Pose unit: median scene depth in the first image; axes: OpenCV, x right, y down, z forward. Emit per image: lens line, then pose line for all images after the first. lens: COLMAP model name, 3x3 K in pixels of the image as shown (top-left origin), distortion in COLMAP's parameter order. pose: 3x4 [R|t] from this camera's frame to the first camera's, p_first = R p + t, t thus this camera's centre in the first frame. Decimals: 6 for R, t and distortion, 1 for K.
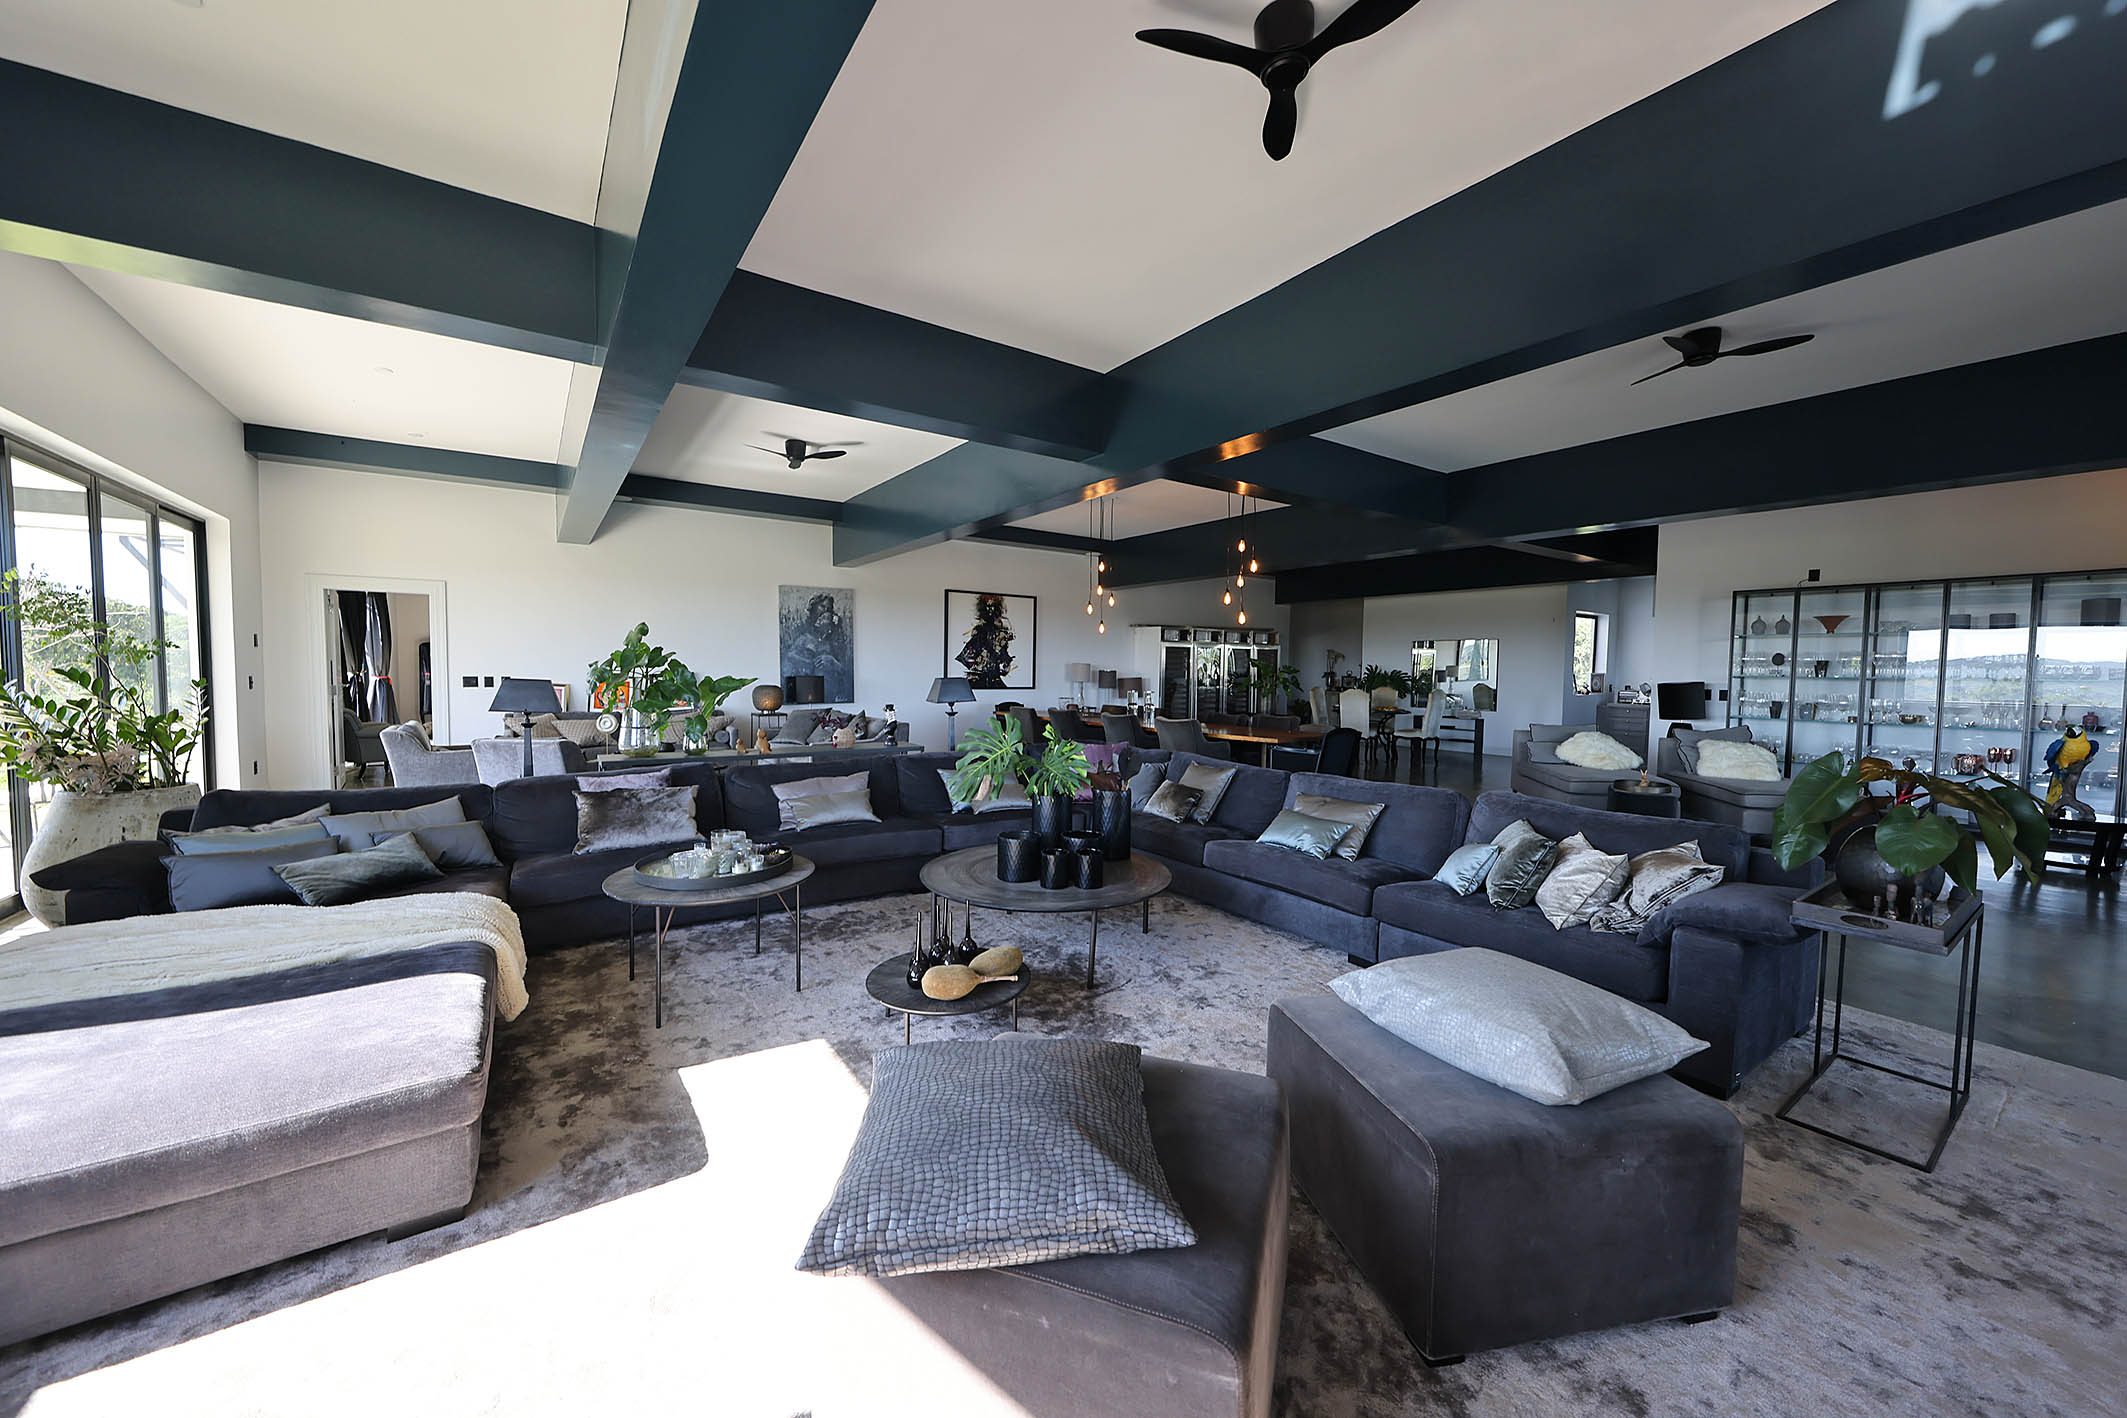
lens RADIAL K [[769.5, 0, 1062.0], [0, 769.5, 707.6], [0, 0, 1]] dist [0.004823, 0.000374]
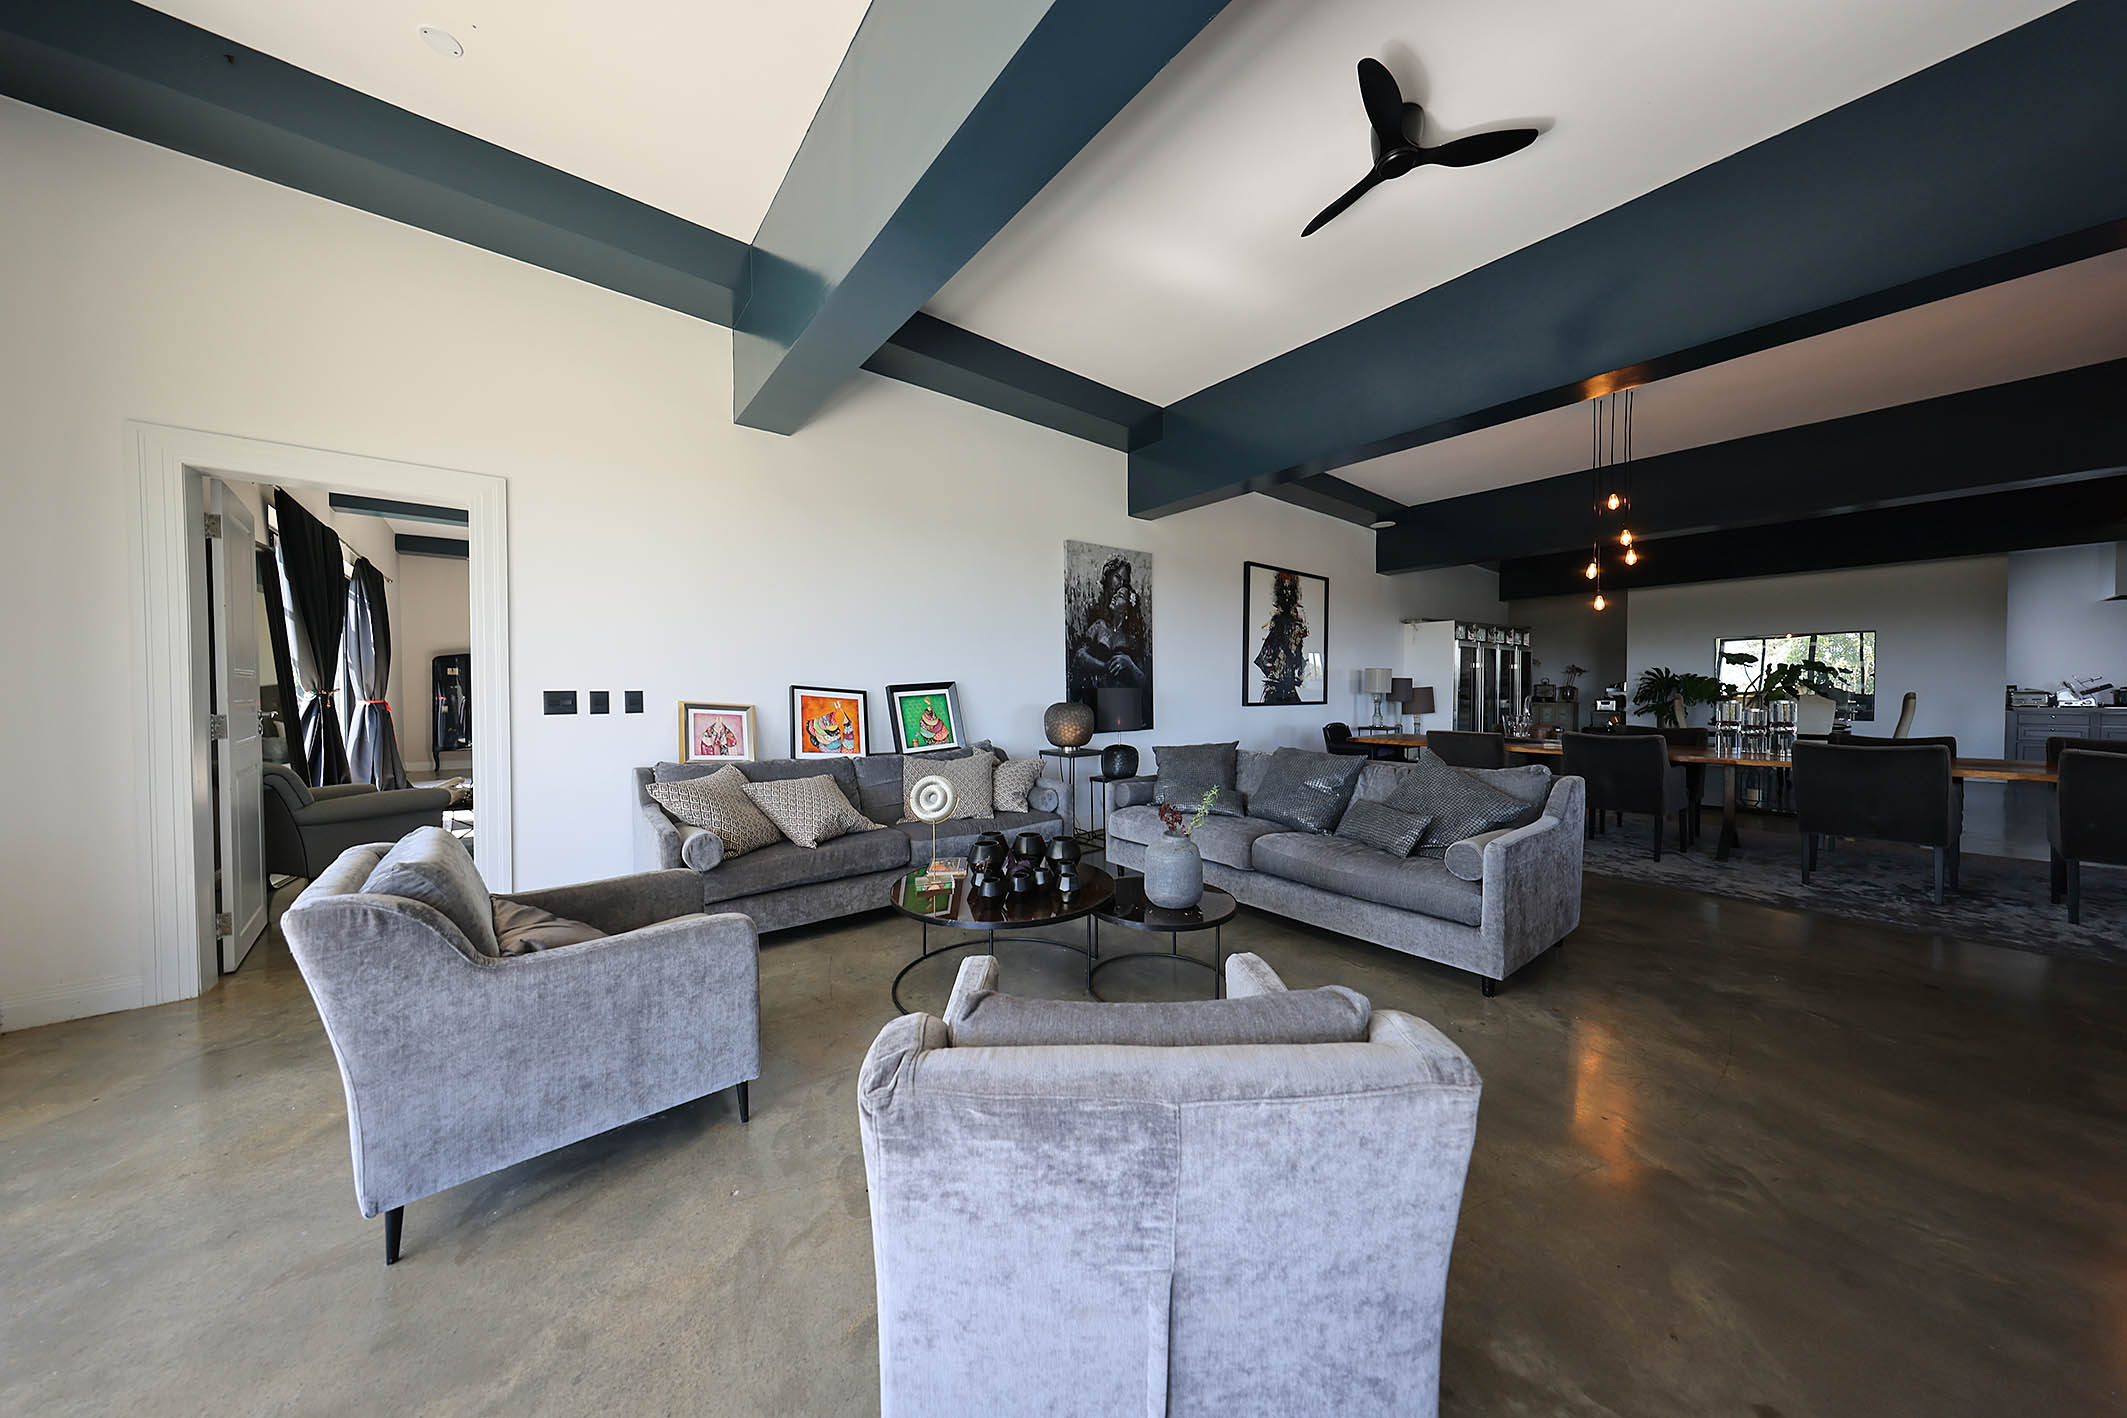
lens RADIAL K [[657.7, 0, 1064.7], [0, 657.7, 702.0], [0, 0, 1]] dist [0.005855, -0.000361]
pose [[0.997133, -0.016669, 0.073807, -0.608829], [0.018923, 0.999372, -0.029947, -0.021575], [-0.073261, 0.031258, 0.996823, 0.720604]]
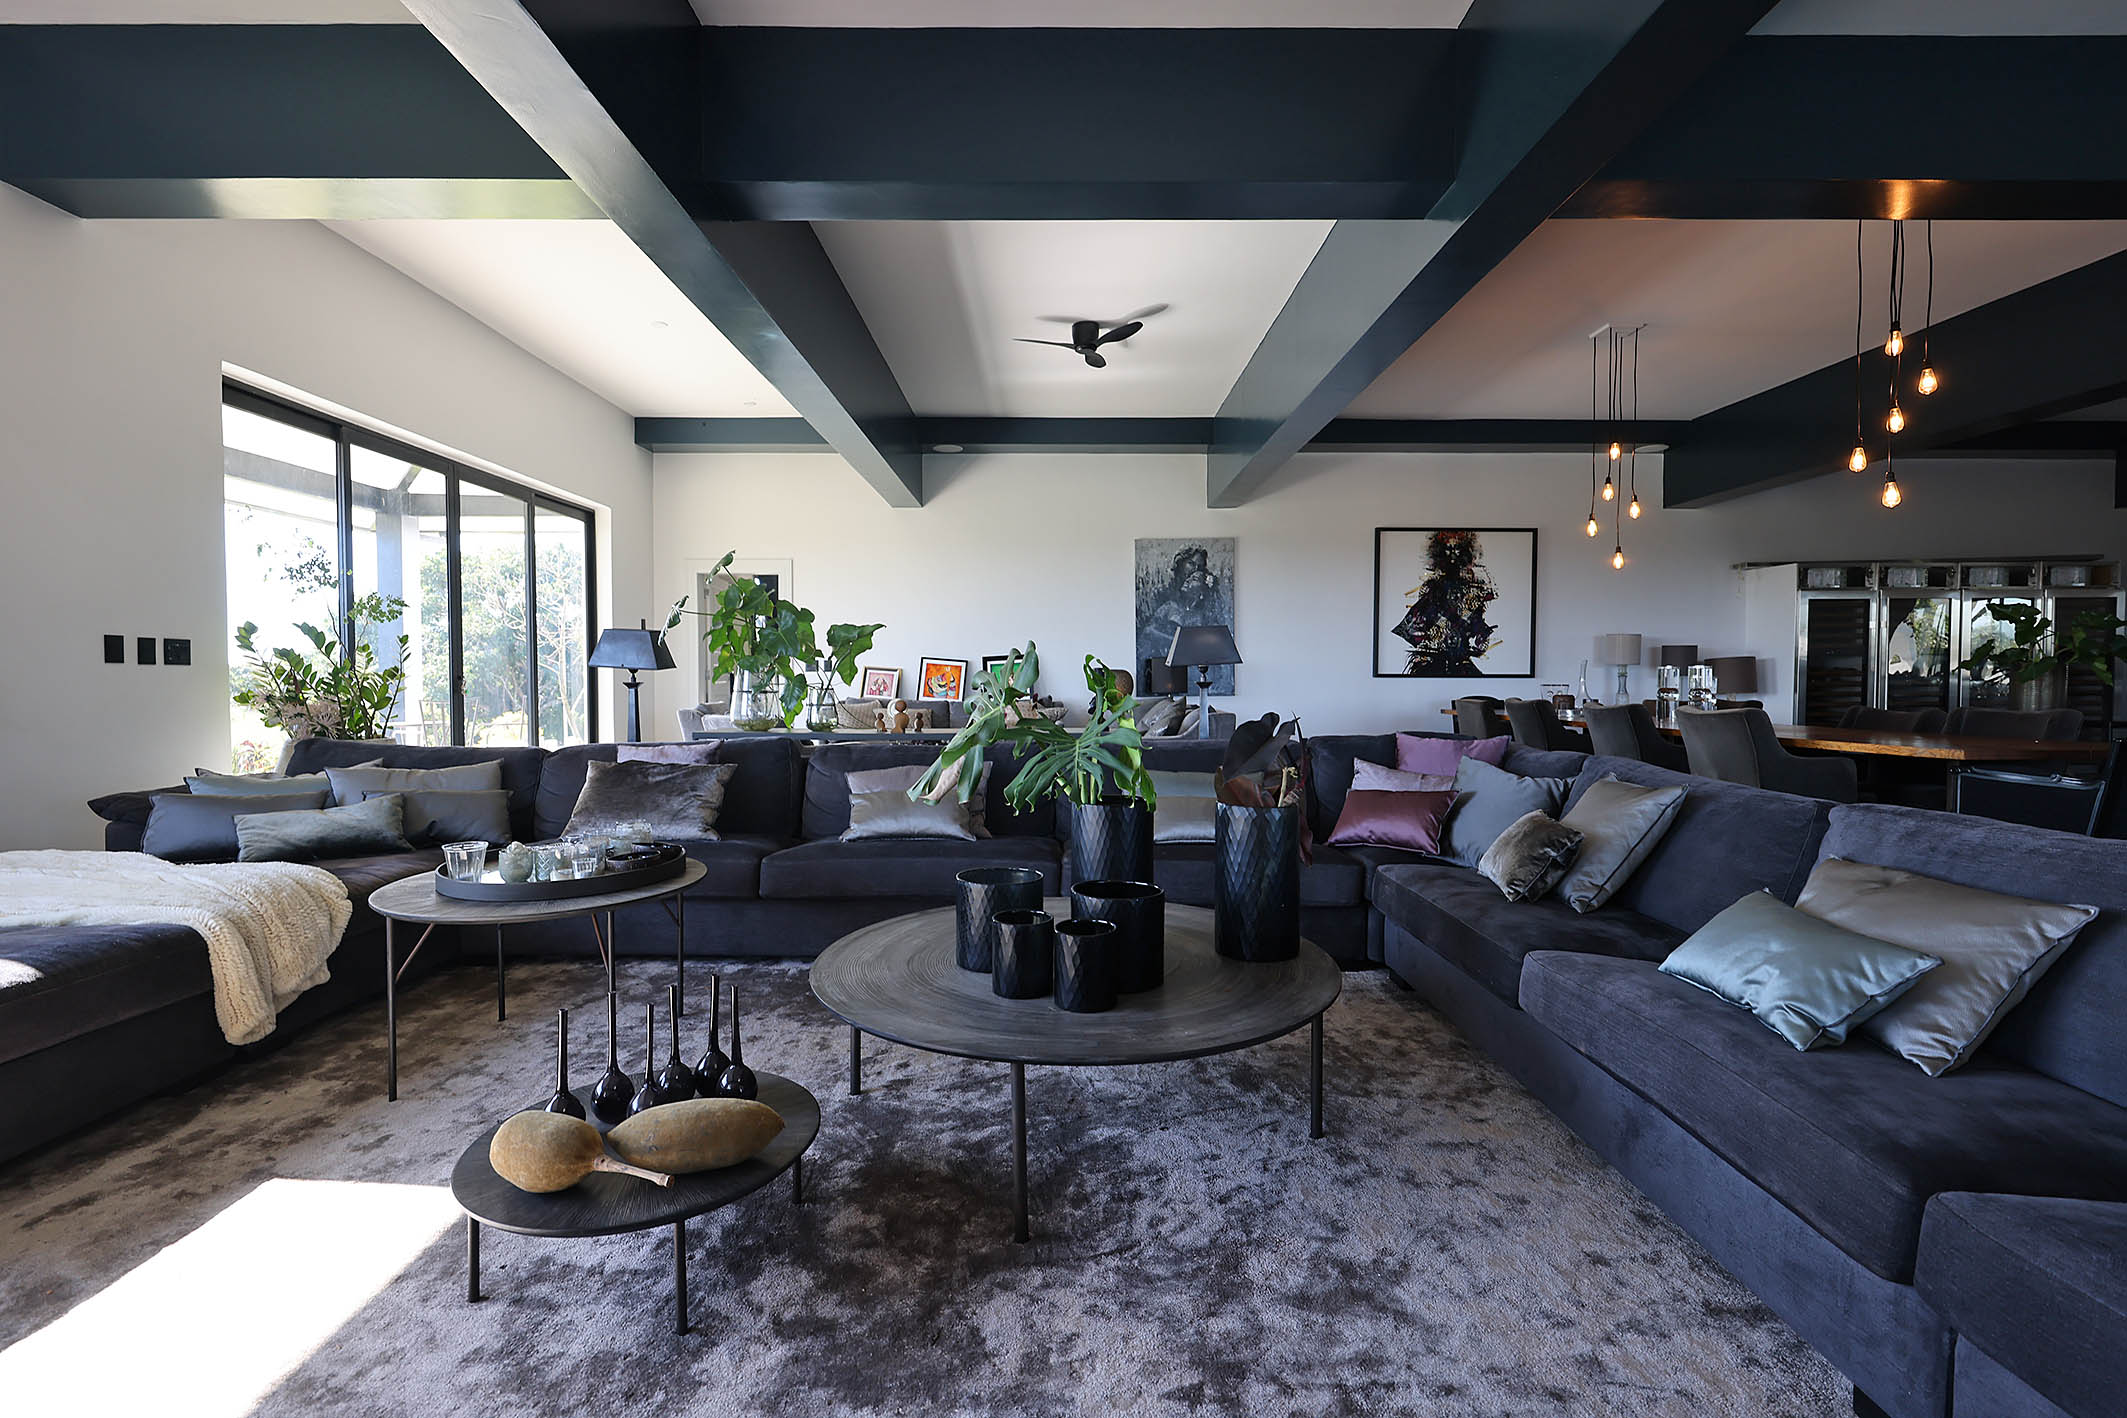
lens RADIAL K [[966.6, 0, 1067.8], [0, 966.6, 704.5], [0, 0, 1]] dist [0.006592, -0.003031]
pose [[0.826030, 0.004271, -0.563609, 0.172969], [-0.018035, 0.999660, -0.018857, 0.035147], [0.563337, 0.025742, 0.825826, 0.265638]]
